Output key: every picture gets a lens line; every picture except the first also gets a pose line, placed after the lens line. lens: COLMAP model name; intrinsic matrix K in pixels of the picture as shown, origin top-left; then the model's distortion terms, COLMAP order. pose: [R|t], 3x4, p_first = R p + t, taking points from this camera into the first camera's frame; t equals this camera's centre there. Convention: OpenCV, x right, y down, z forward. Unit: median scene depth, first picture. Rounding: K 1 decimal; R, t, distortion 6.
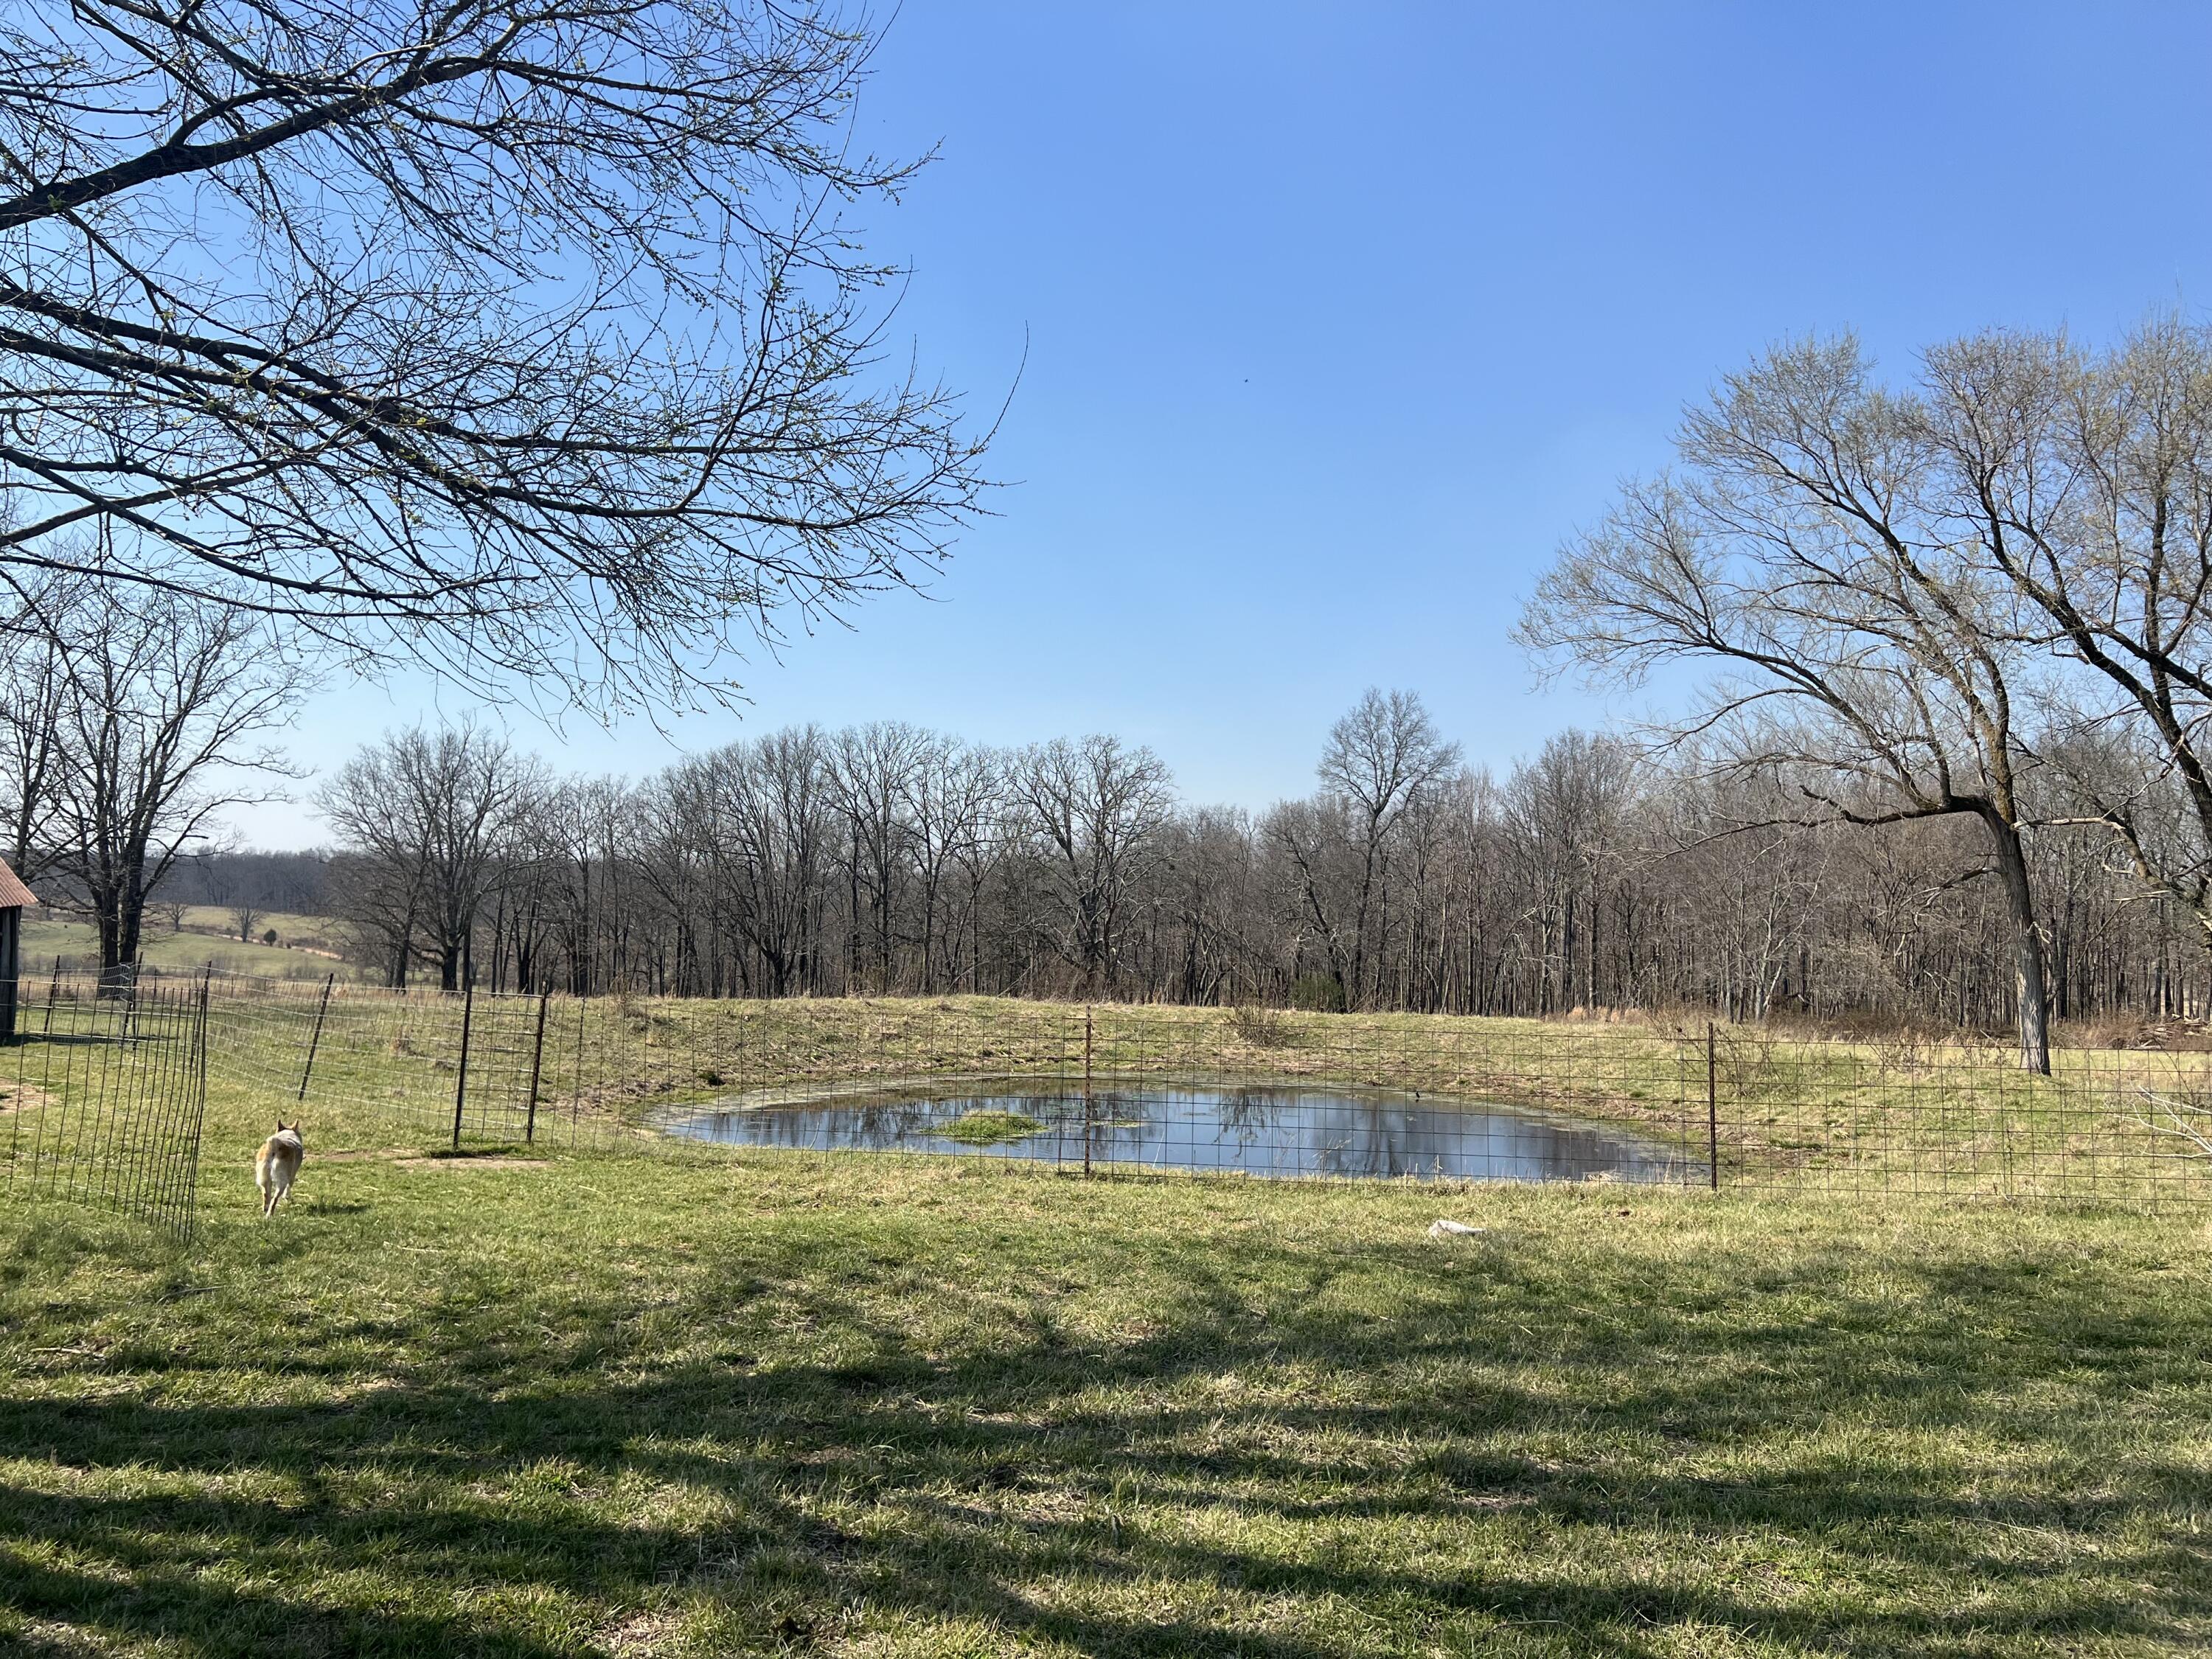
lens RADIAL K [[1696.9, 0, 1110.9], [0, 1696.9, 830.4], [0, 0, 1]] dist [0.079126, -0.089212]
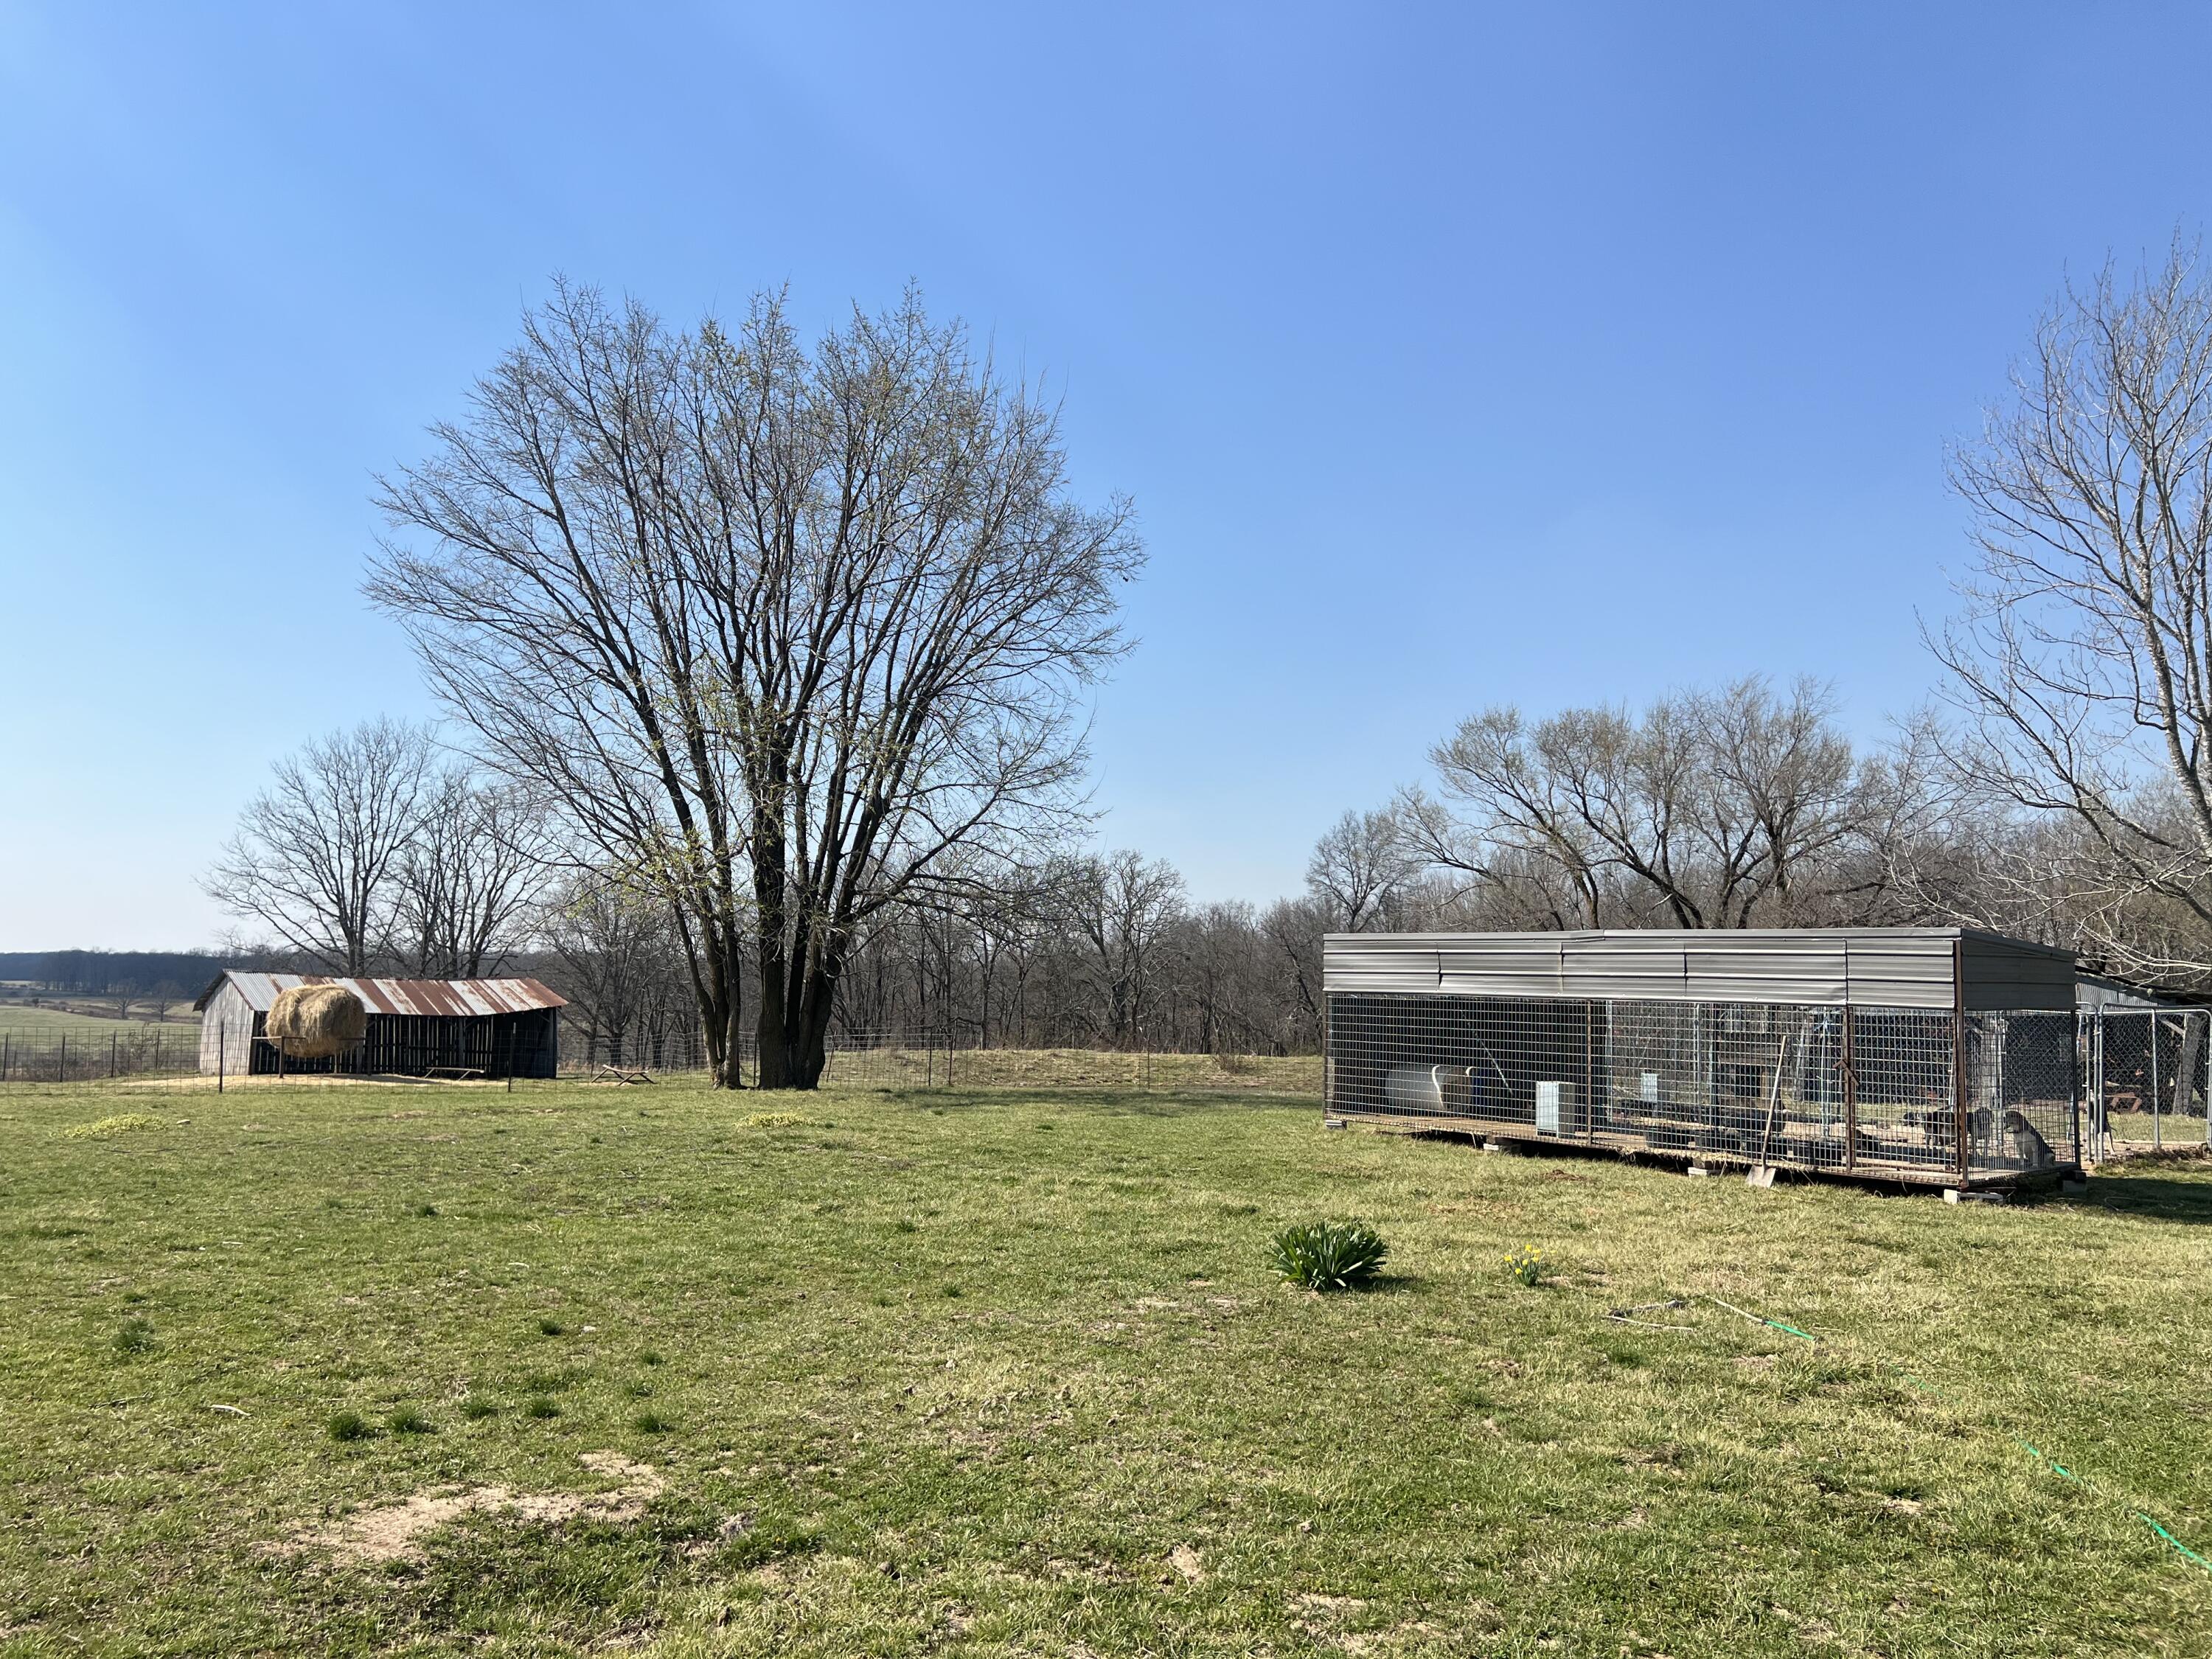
lens RADIAL K [[1696.9, 0, 1132.8], [0, 1696.9, 863.9], [0, 0, 1]] dist [0.079126, -0.089212]
pose [[0.999905, -0.013559, 0.002379, -0.004922], [0.013623, 0.999480, -0.029242, -0.011920], [-0.001982, 0.029272, 0.999570, -0.219517]]
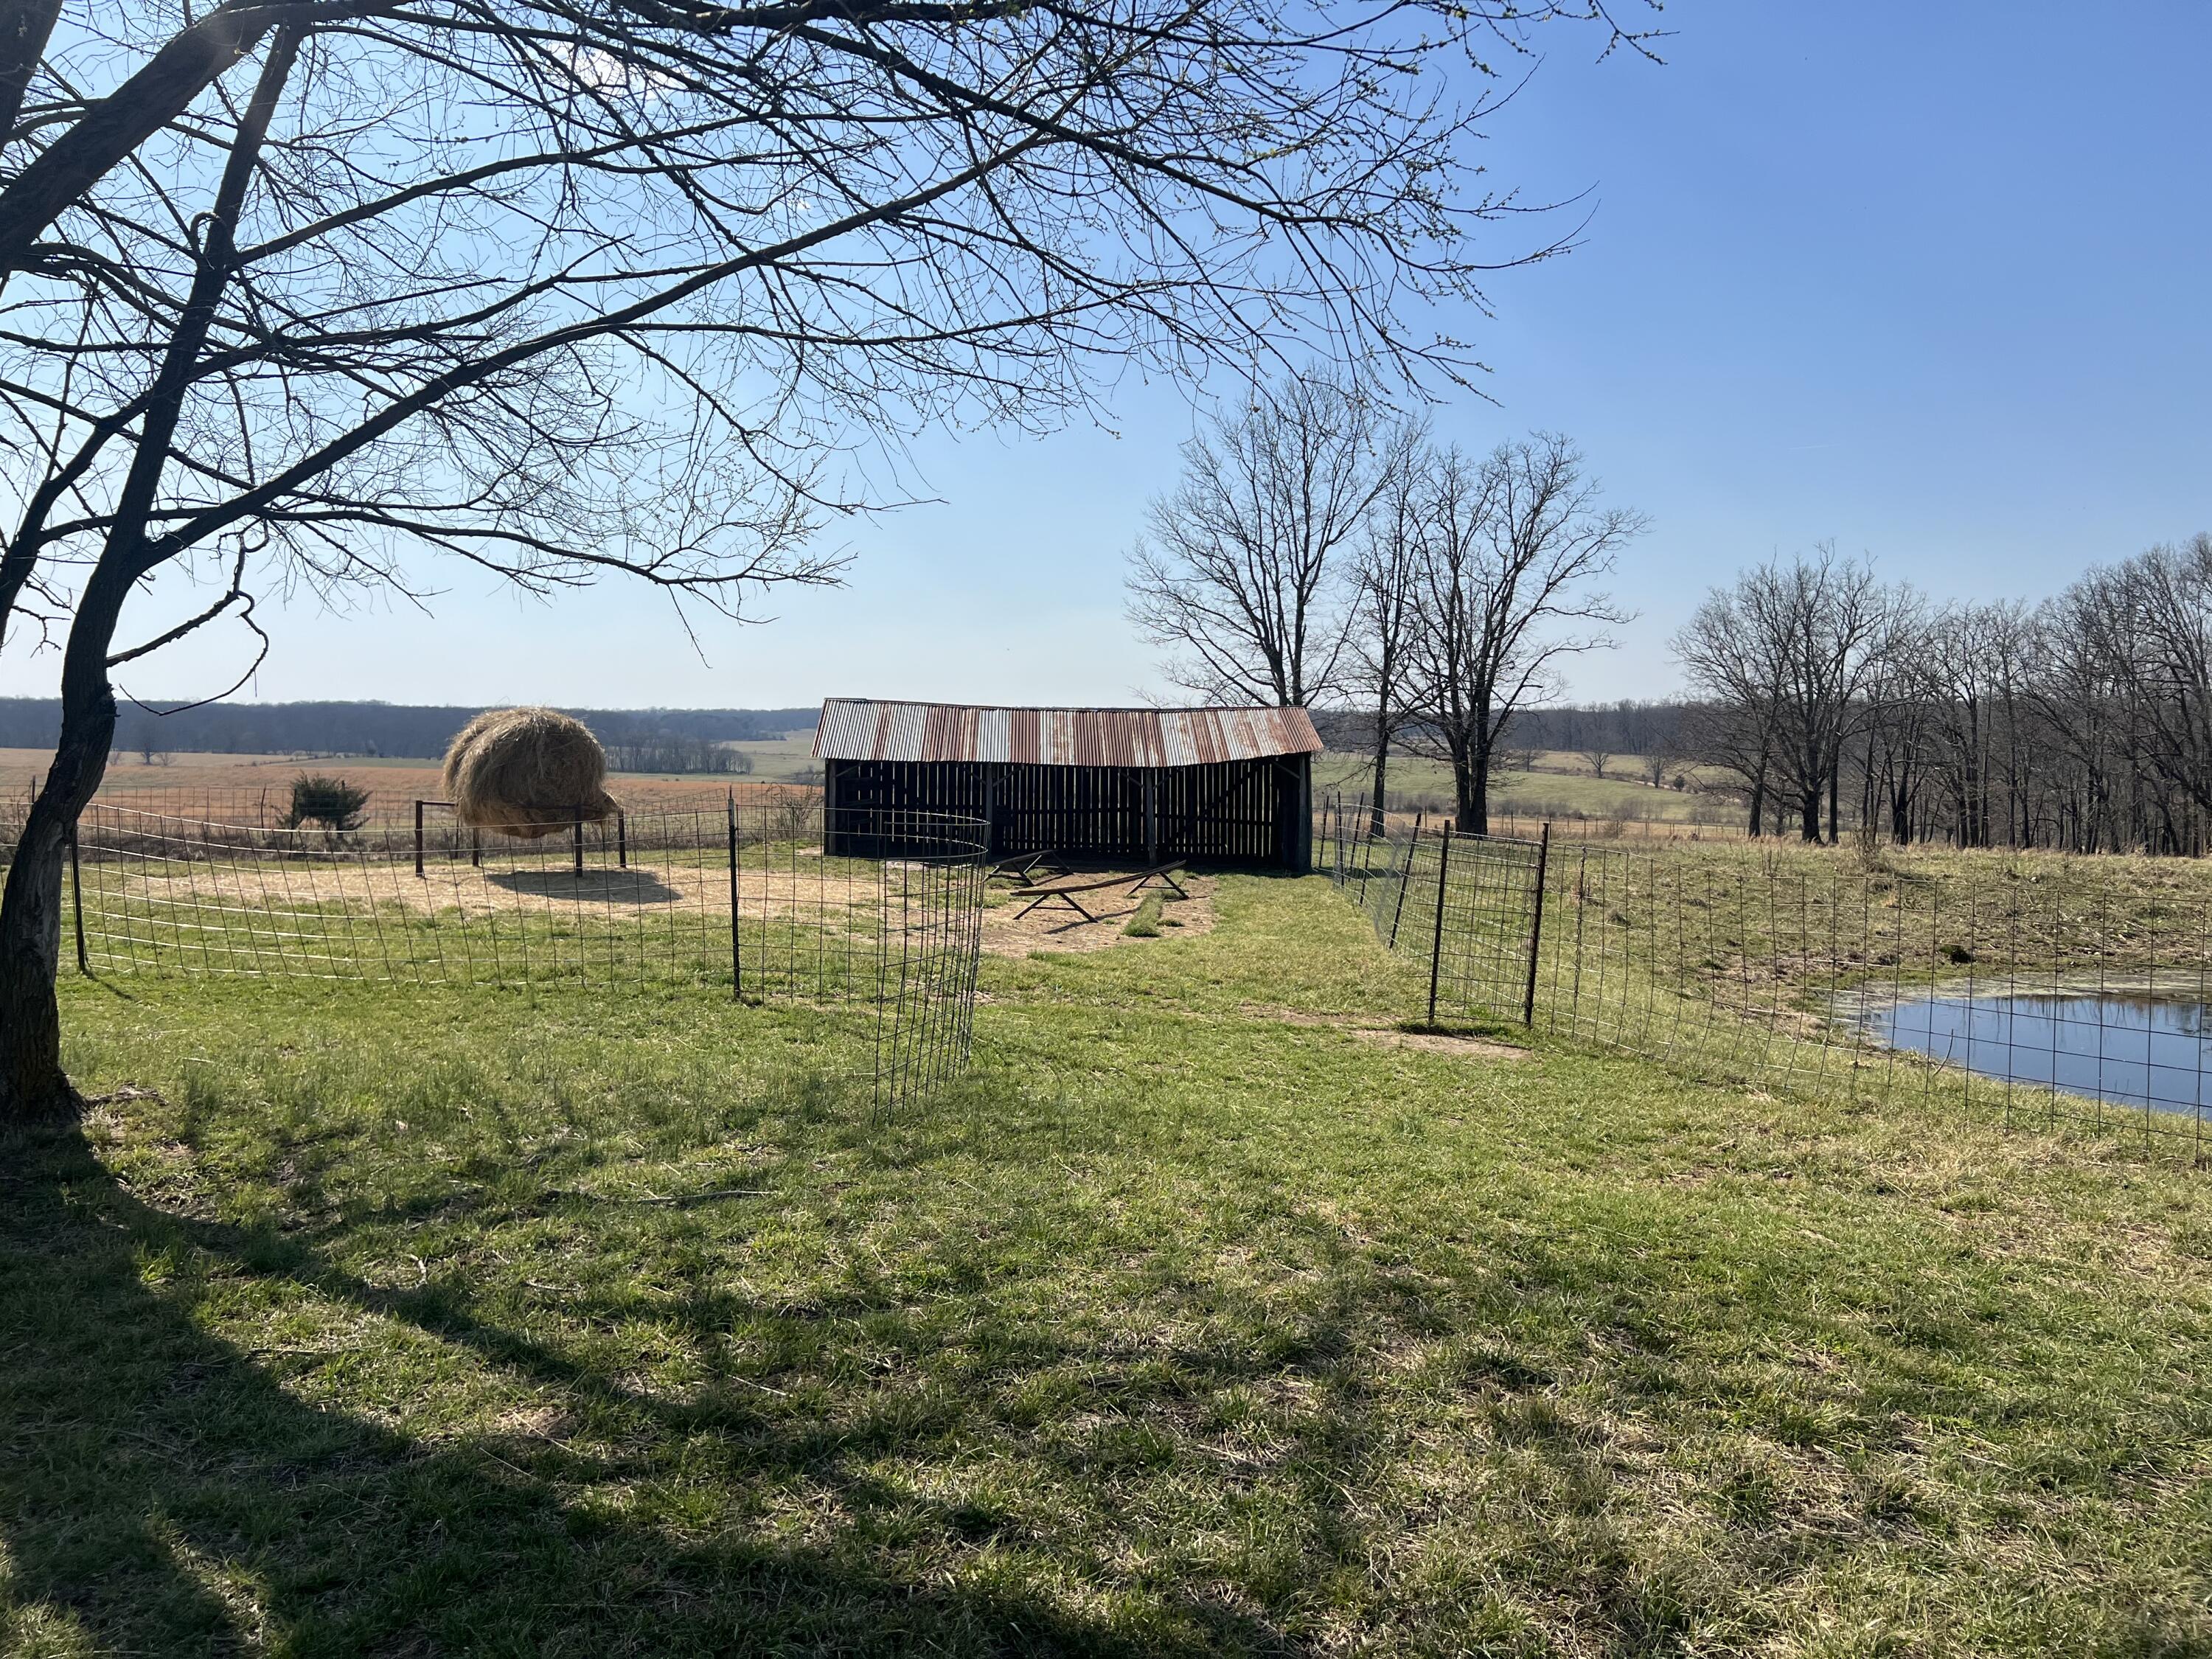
lens RADIAL K [[1696.9, 0, 1084.3], [0, 1696.9, 816.9], [0, 0, 1]] dist [0.079126, -0.089212]
pose [[0.707318, 0.012260, -0.706789, 0.008799], [0.045787, 0.996955, 0.063114, 0.003021], [0.705411, -0.077004, 0.704603, 0.034726]]
